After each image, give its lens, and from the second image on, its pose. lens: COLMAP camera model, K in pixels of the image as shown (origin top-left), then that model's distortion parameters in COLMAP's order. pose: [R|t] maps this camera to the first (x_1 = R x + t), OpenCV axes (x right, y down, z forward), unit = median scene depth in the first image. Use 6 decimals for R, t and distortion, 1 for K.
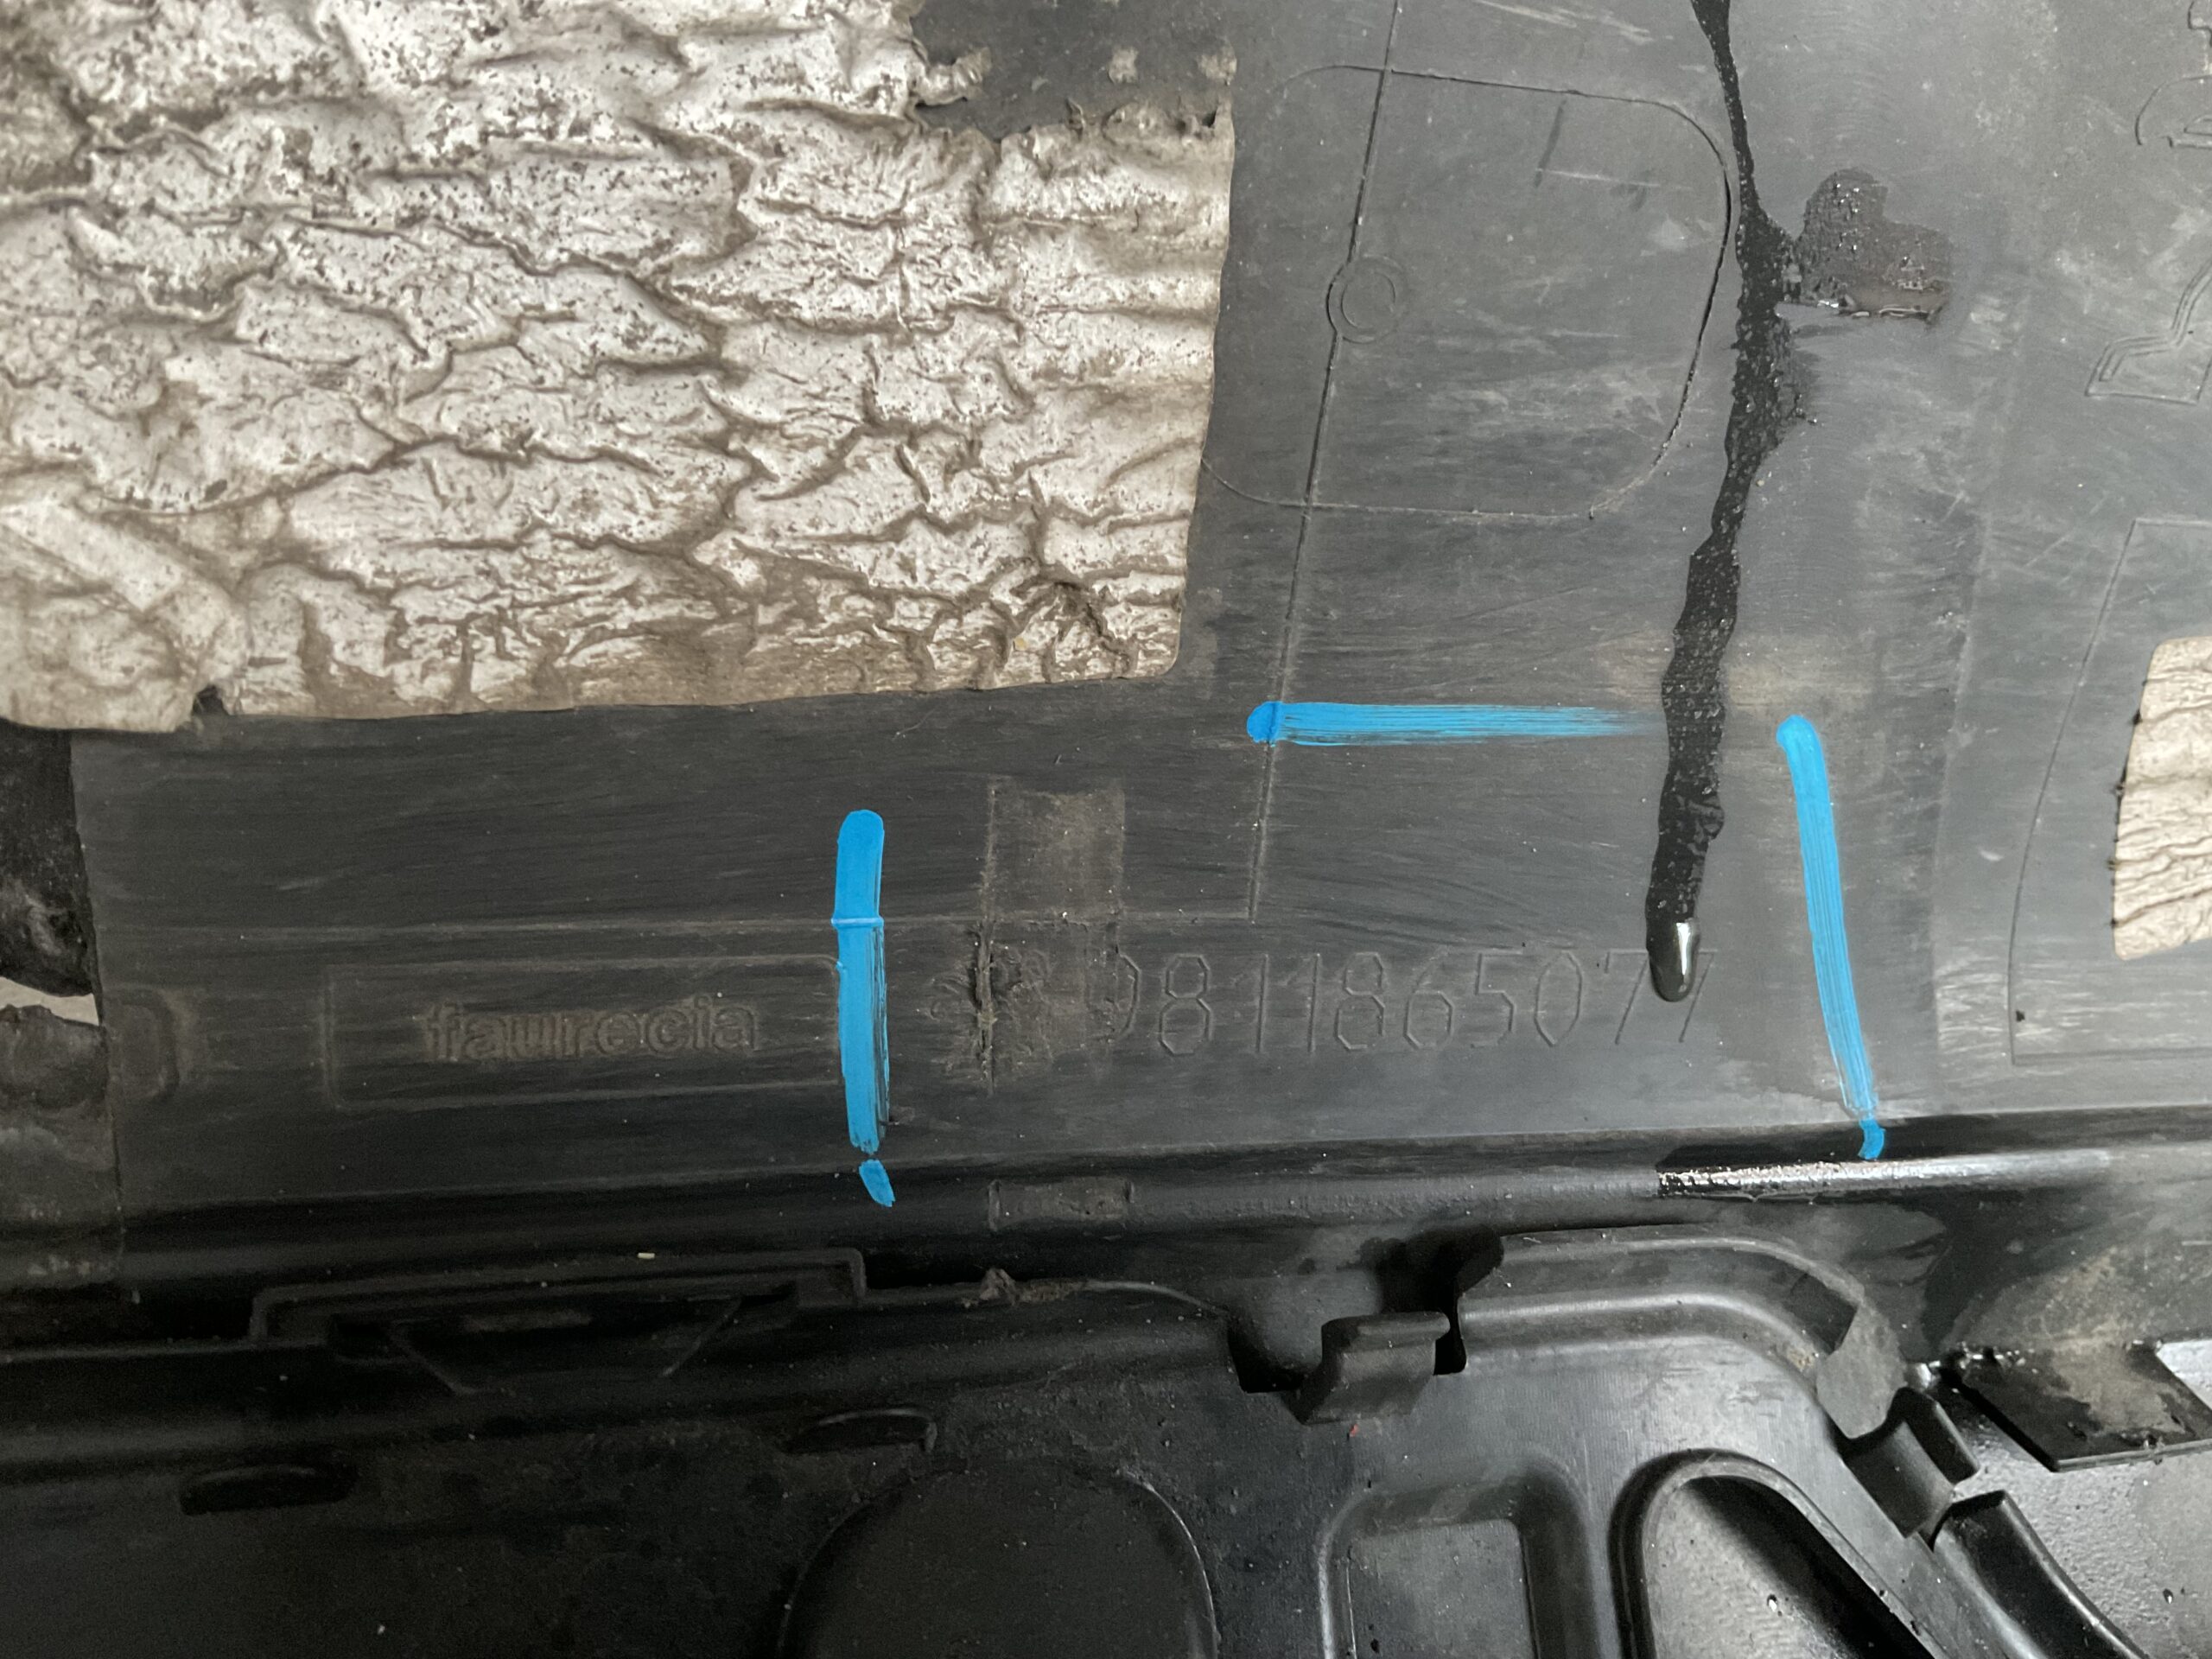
lens RADIAL K [[1854.6, 0, 1106.0], [0, 1854.6, 829.5], [0, 0, 1]] dist [0.010145, 0.002701]
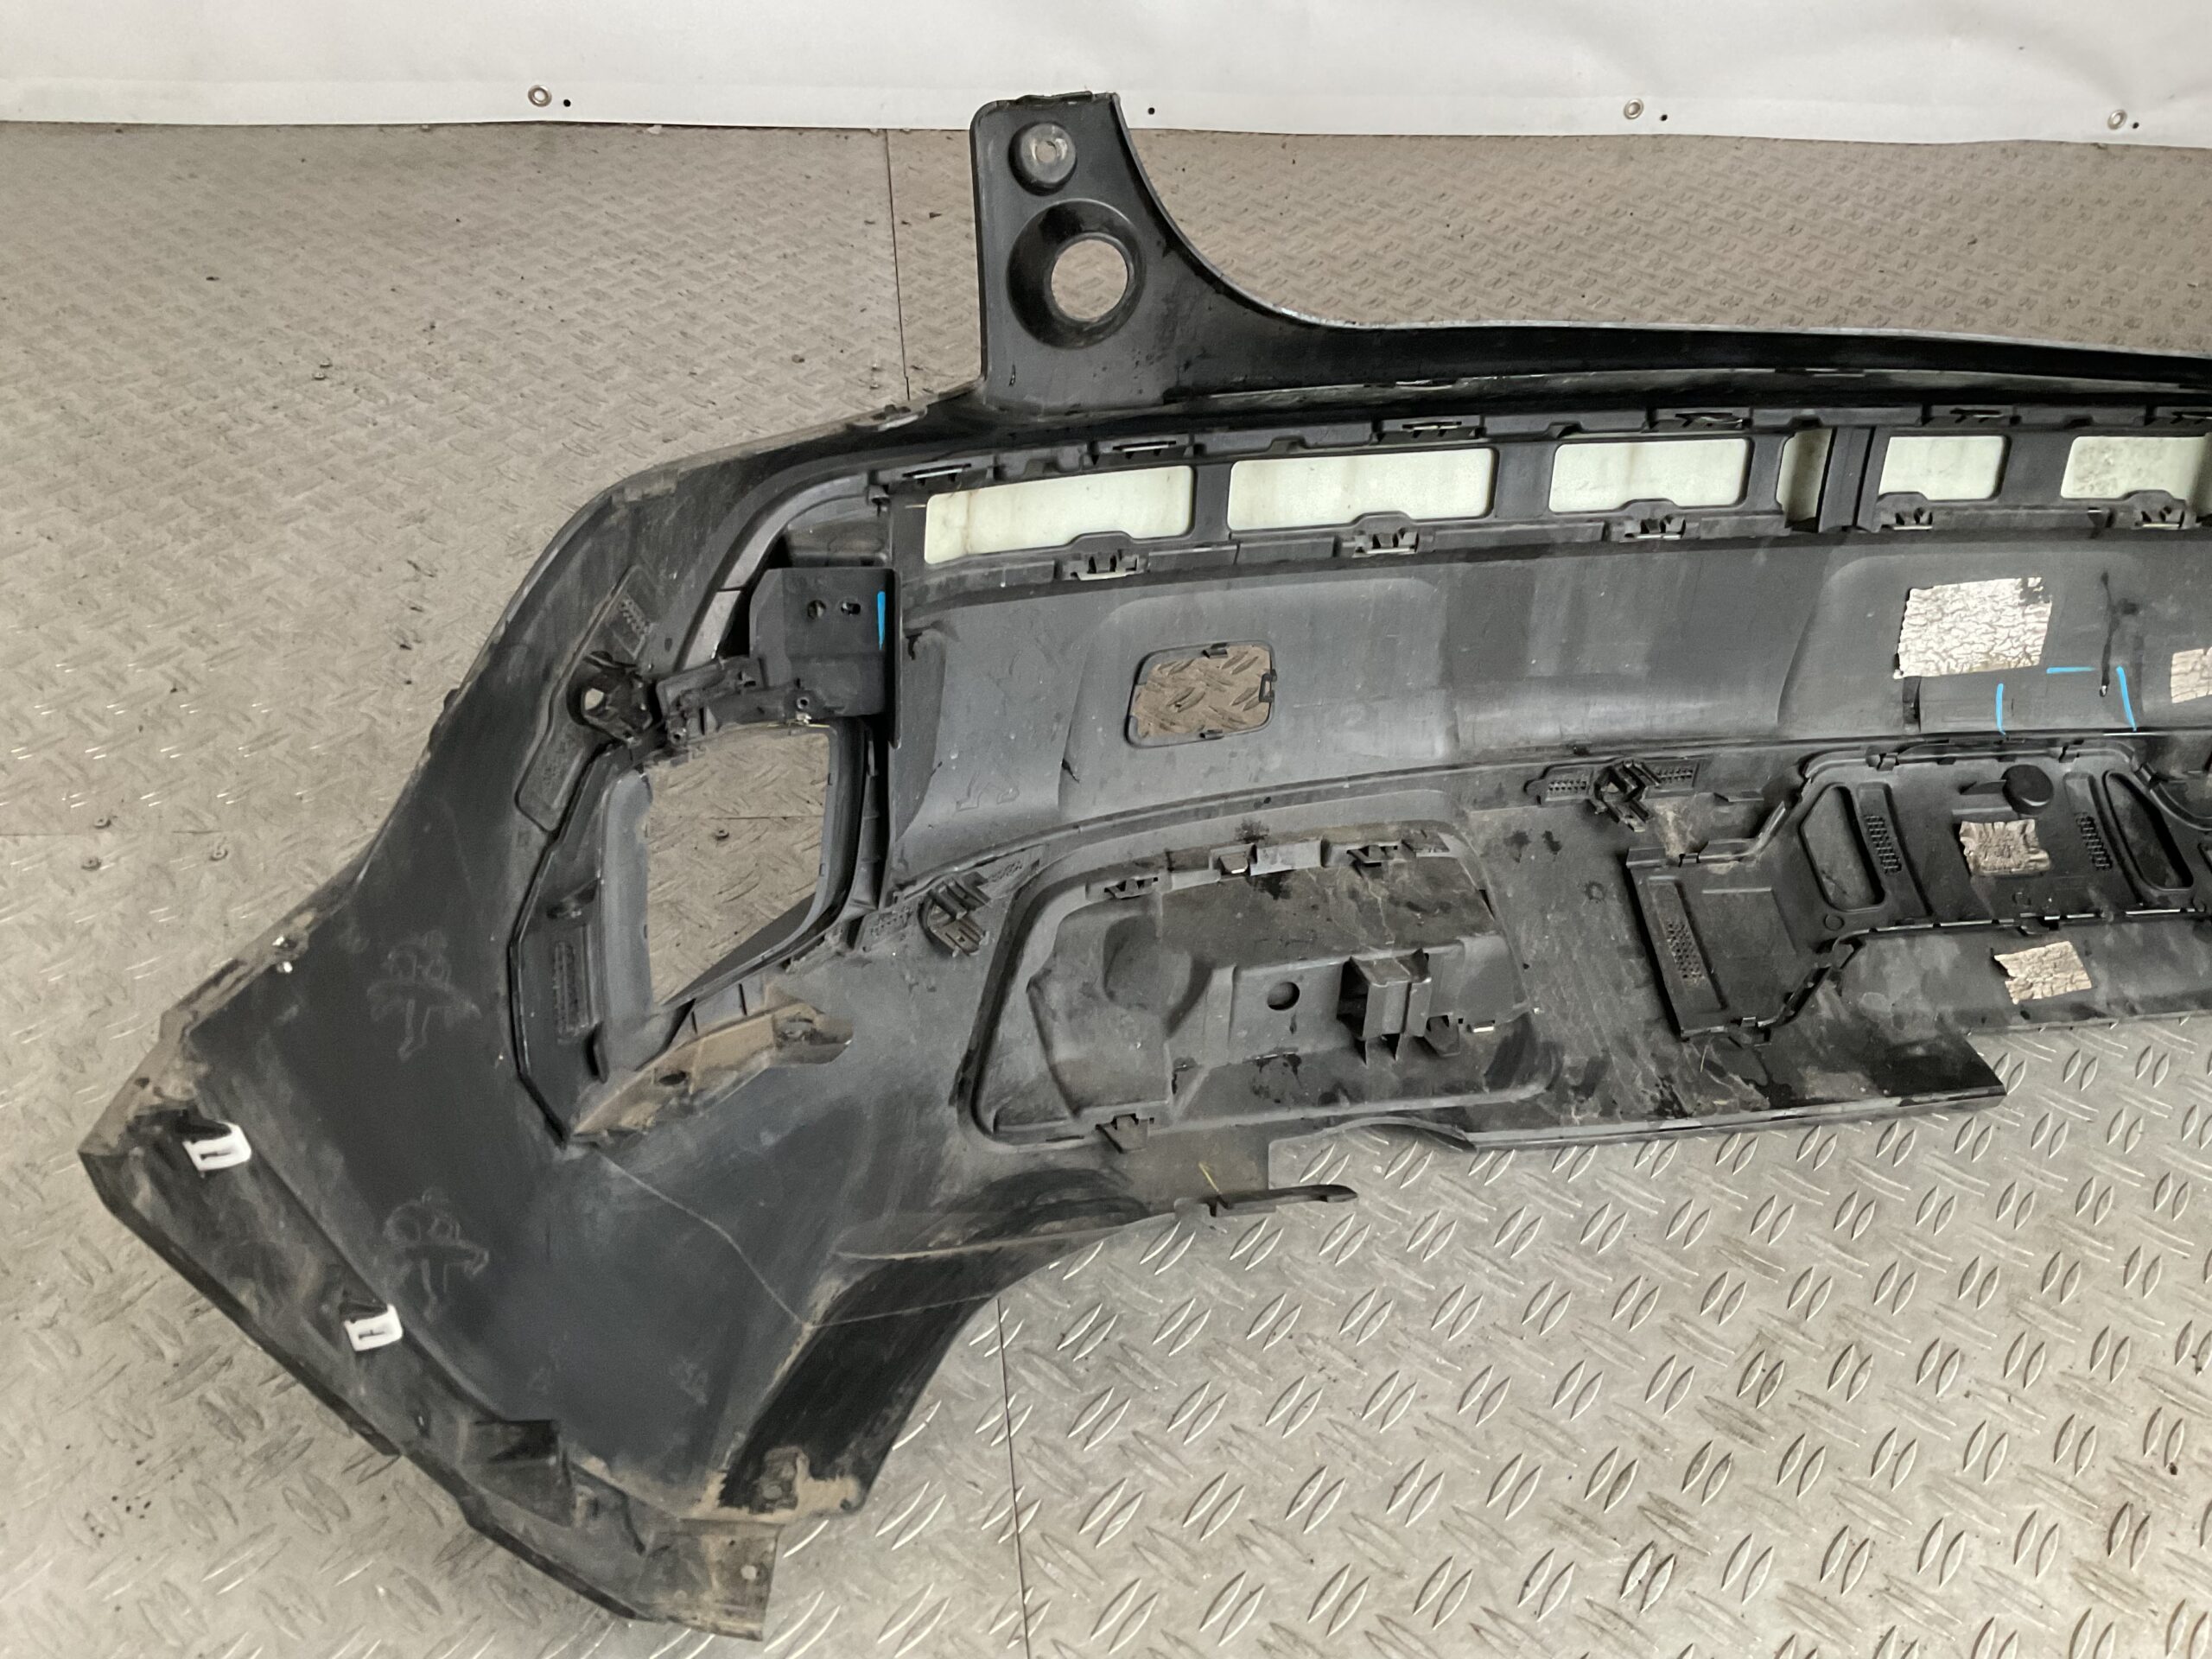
lens RADIAL K [[1966.3, 0, 1106.0], [0, 1966.3, 829.5], [0, 0, 1]] dist [-0.008065, -0.006020]
pose [[0.995644, -0.053381, -0.076437, -3.403179], [0.050025, 0.997726, -0.045169, 0.814707], [0.078674, 0.041149, 0.996051, -7.795512]]
